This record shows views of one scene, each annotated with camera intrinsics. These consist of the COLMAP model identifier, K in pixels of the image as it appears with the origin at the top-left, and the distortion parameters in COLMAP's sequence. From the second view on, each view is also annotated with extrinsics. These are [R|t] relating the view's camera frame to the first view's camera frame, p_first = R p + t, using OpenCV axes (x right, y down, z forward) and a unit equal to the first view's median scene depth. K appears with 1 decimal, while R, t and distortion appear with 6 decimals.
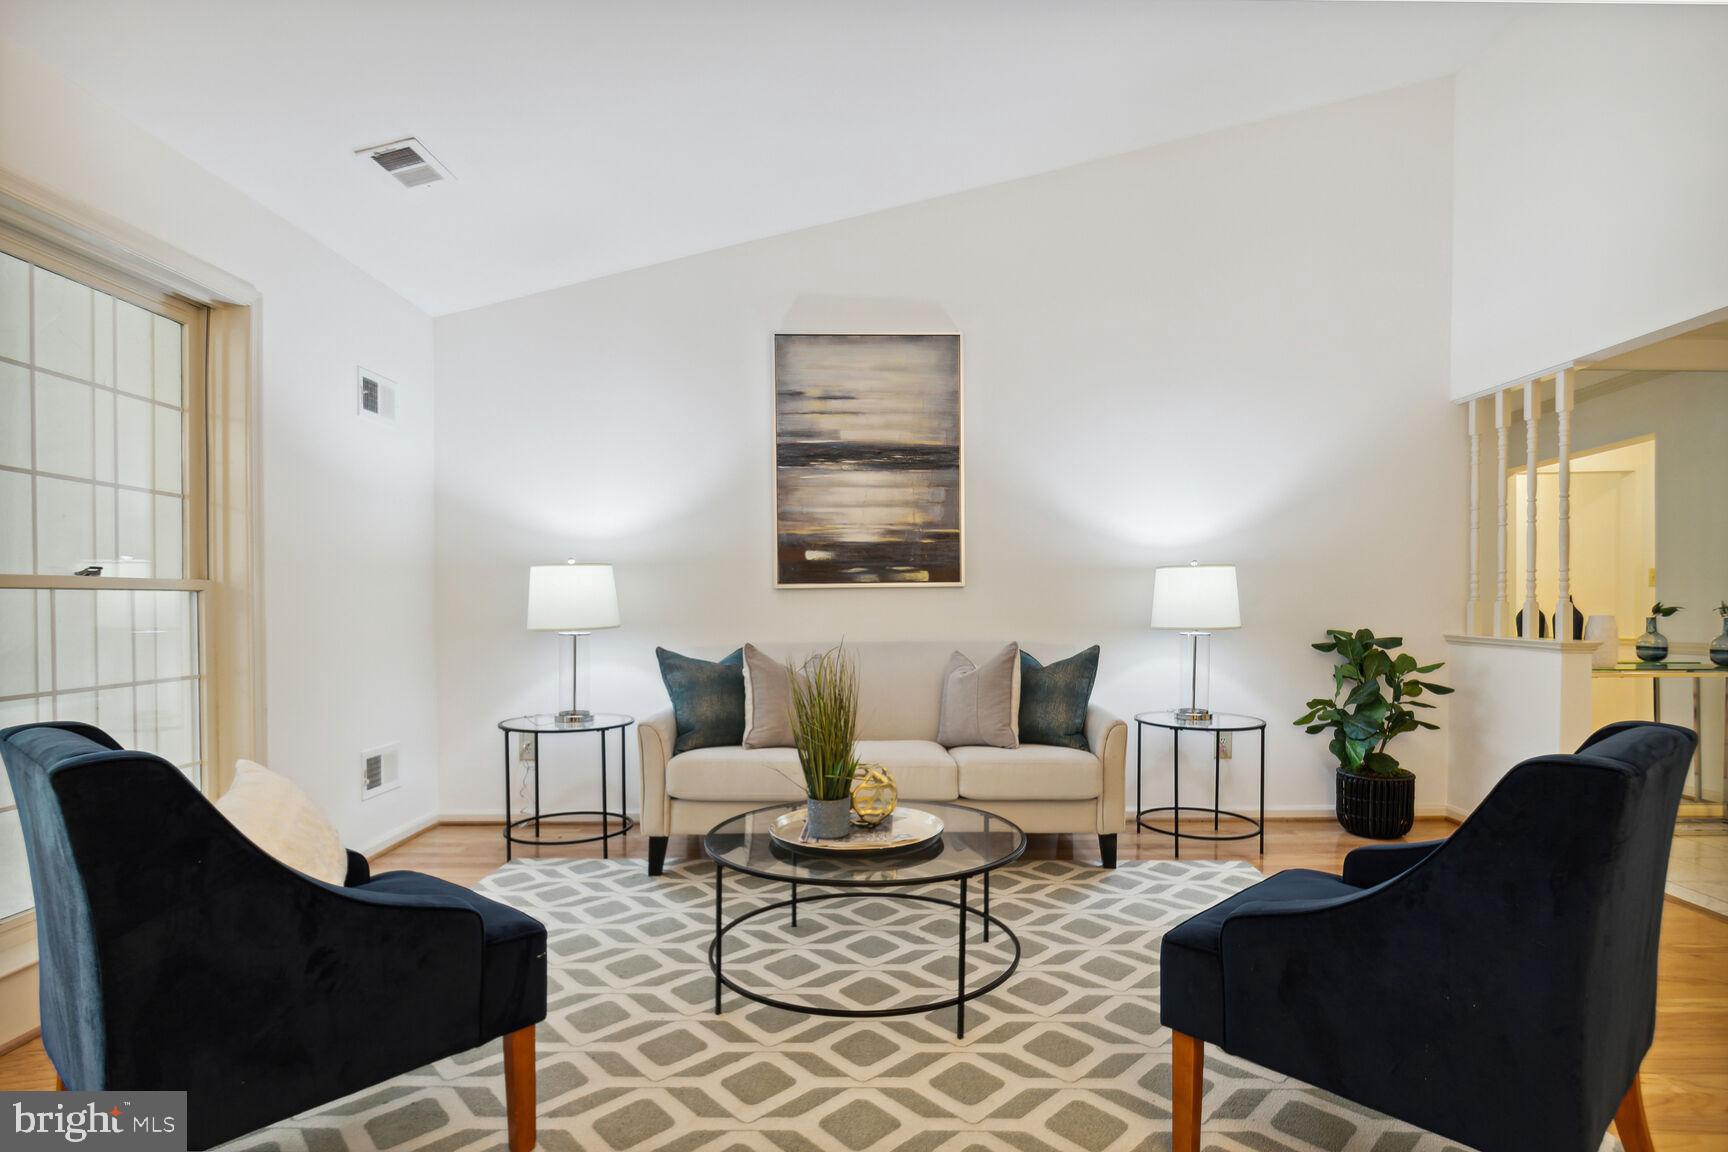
lens RADIAL K [[869.1, 0, 867.9], [0, 869.1, 610.0], [0, 0, 1]] dist [-0.001386, -0.000266]
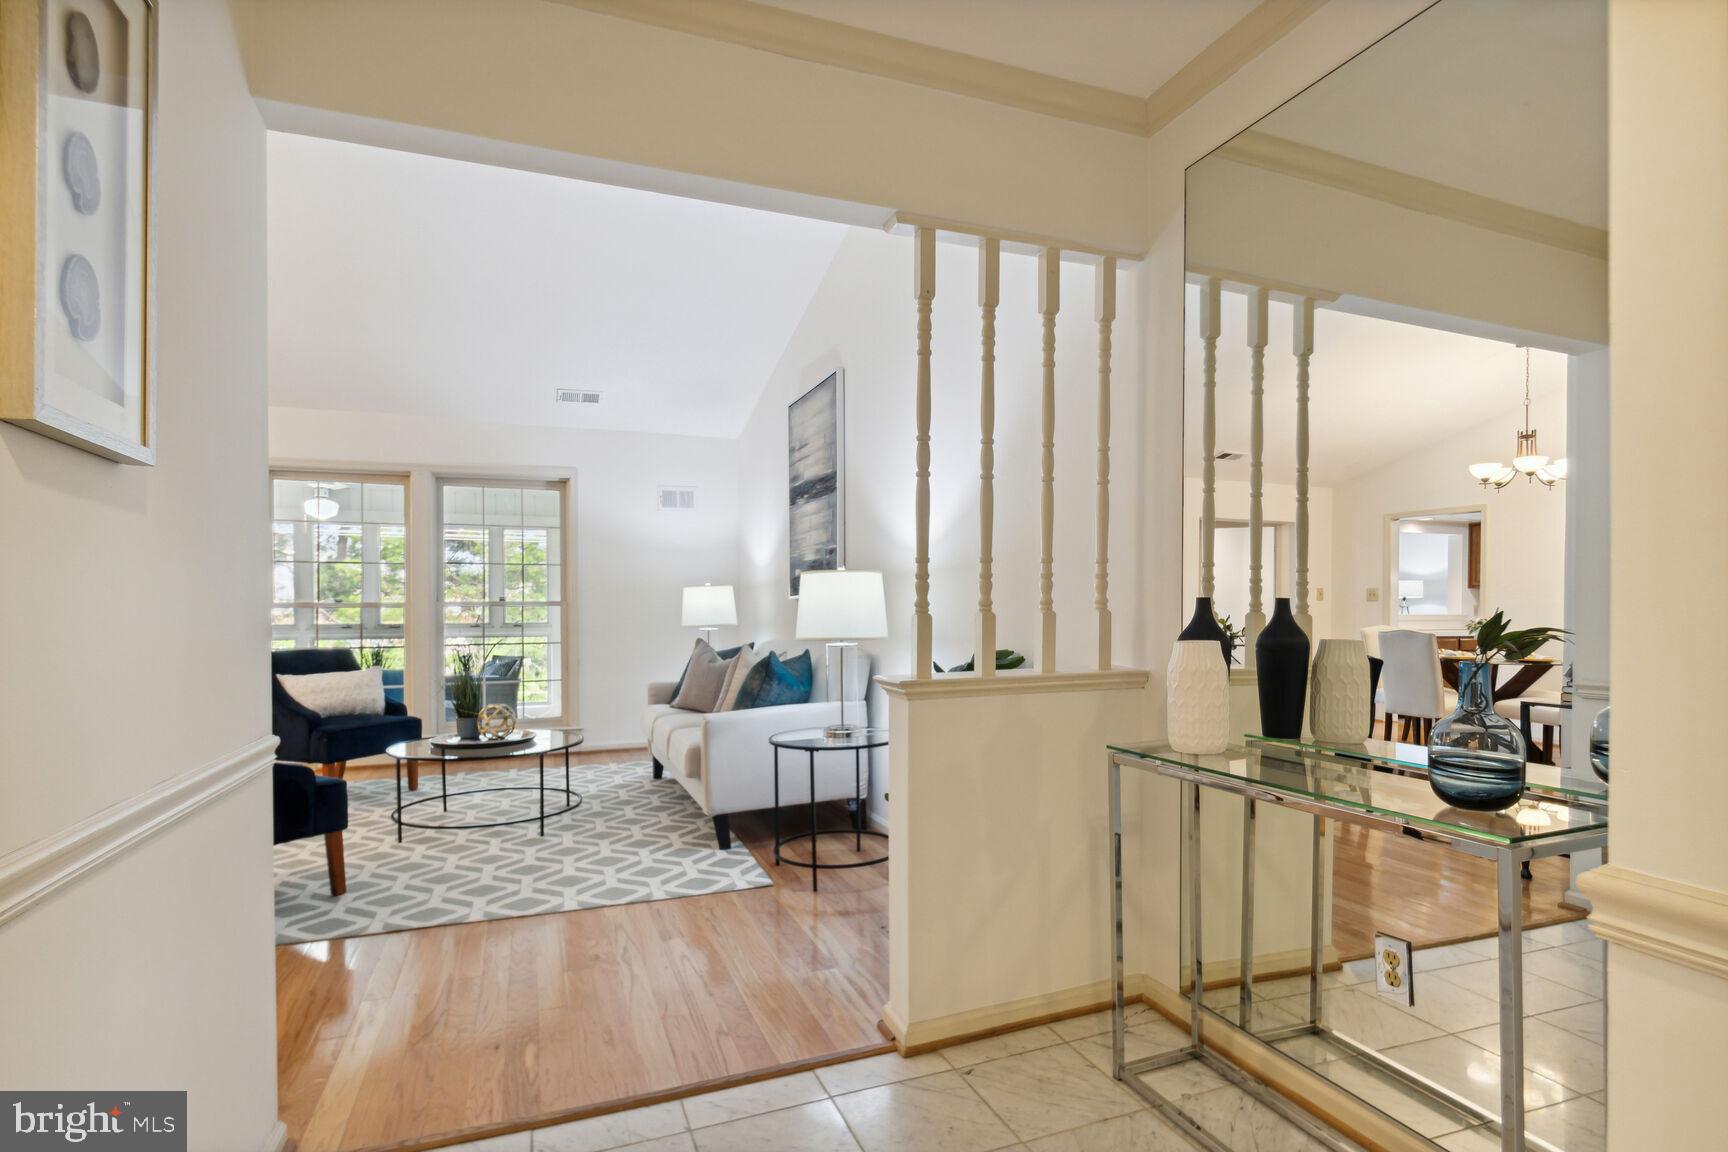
lens RADIAL K [[844.4, 0, 860.2], [0, 844.4, 624.0], [0, 0, 1]] dist [0.000921, -0.000247]
pose [[0.365124, 0.019202, -0.930761, 1.138400], [-0.011170, 0.999806, 0.016245, -0.008680], [0.930892, 0.004465, 0.365268, 0.634604]]
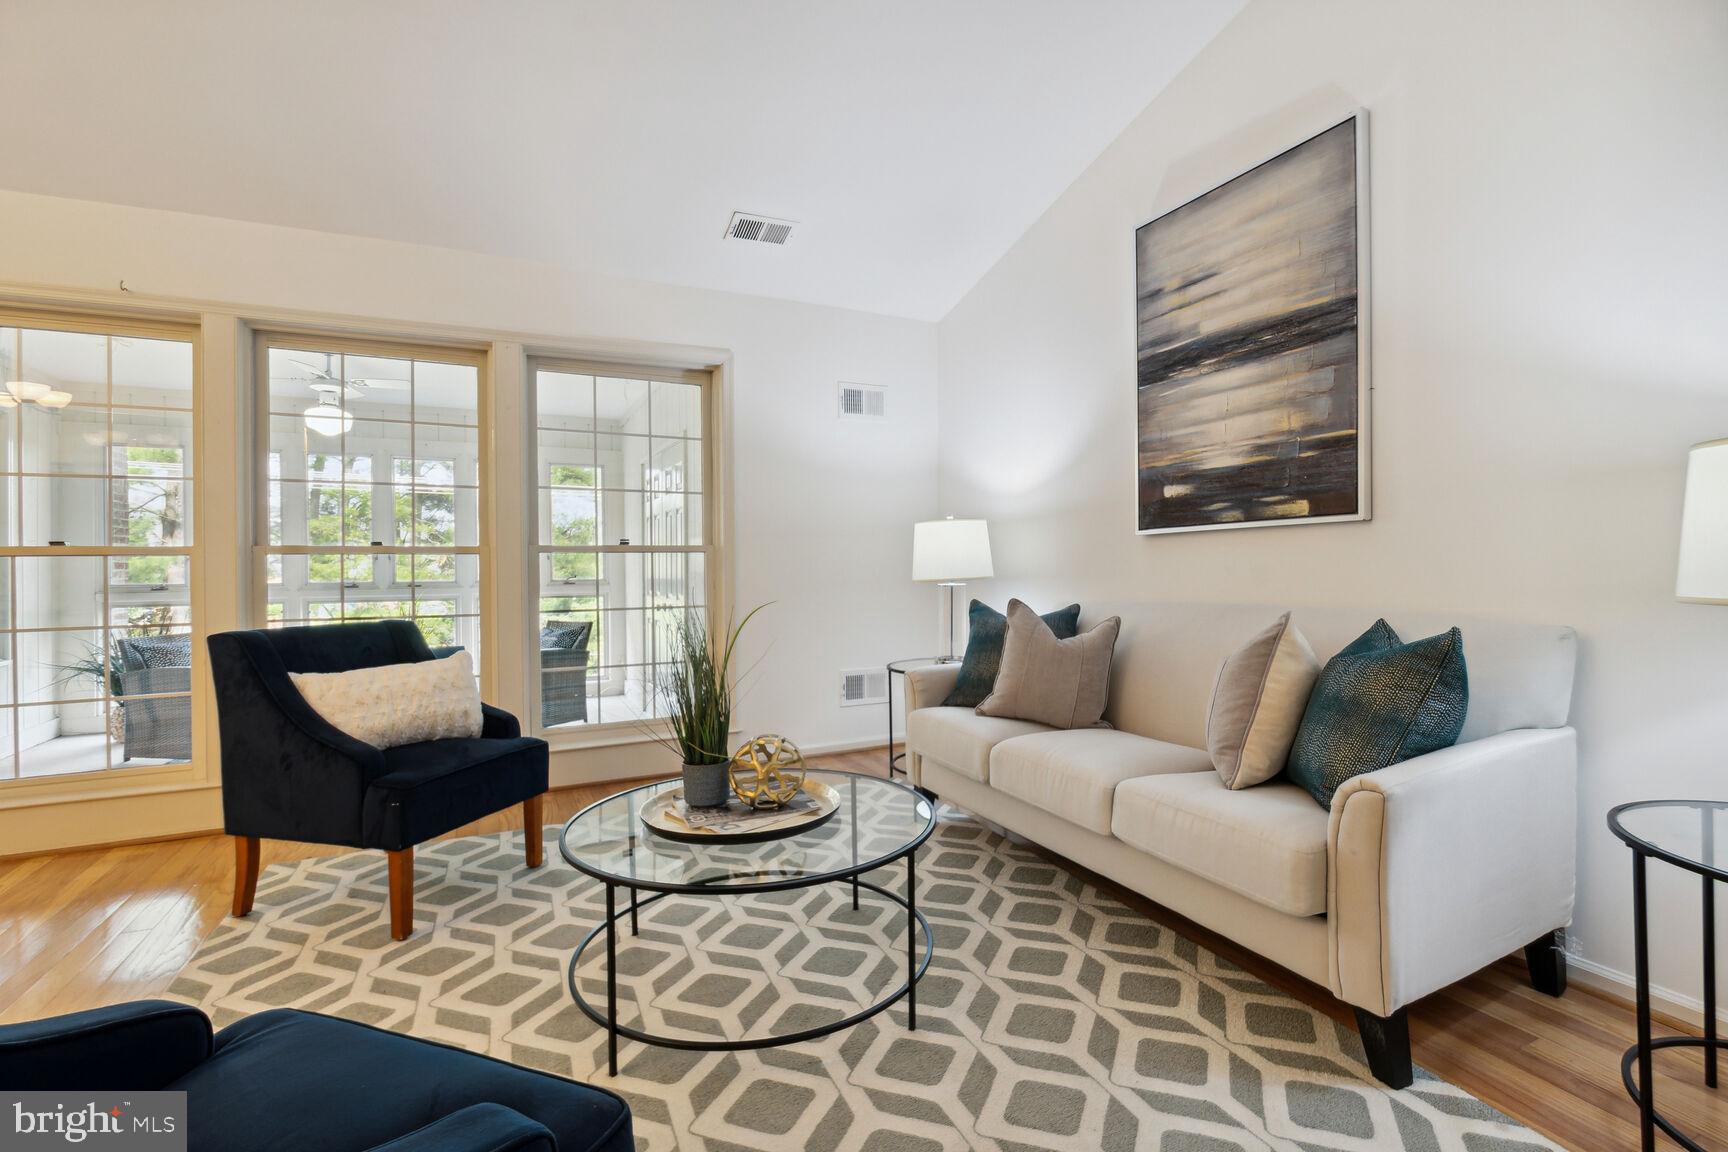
lens RADIAL K [[777.9, 0, 864.0], [0, 777.9, 576.0], [0, 0, 1]] dist [-0.001679, -0.000054]
pose [[0.431782, 0.010008, -0.901922, 0.453970], [-0.007406, 0.999944, 0.007550, 0.010553], [0.901947, 0.003420, 0.431832, 0.444224]]
